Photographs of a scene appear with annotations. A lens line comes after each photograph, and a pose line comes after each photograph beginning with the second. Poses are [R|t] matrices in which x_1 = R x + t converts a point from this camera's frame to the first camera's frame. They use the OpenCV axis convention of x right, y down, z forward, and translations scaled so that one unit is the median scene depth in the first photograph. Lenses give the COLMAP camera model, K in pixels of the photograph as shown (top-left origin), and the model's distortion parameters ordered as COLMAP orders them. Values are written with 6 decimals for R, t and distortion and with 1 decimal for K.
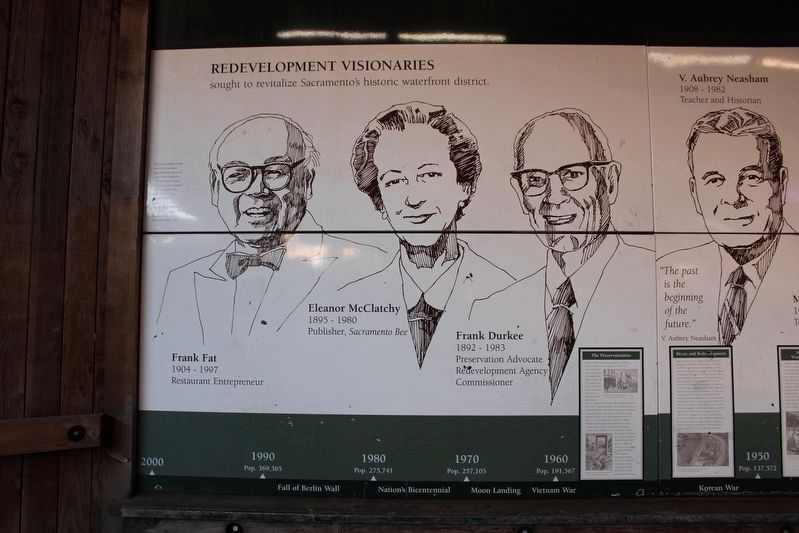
lens RADIAL K [[453.2, 0, 395.0], [0, 453.2, 266.1], [0, 0, 1]] dist [-0.058208, 0.022009]
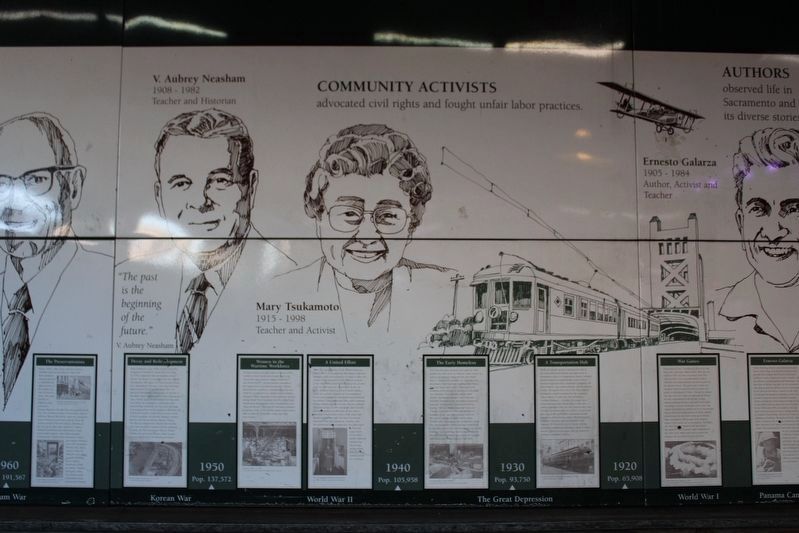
lens RADIAL K [[484.0, 0, 394.2], [0, 484.0, 265.0], [0, 0, 1]] dist [-0.048734, 0.022025]
pose [[0.999760, 0.001666, 0.021848, 1.179422], [-0.001835, 0.999969, 0.007712, -0.024803], [-0.021834, -0.007751, 0.999732, -0.069622]]
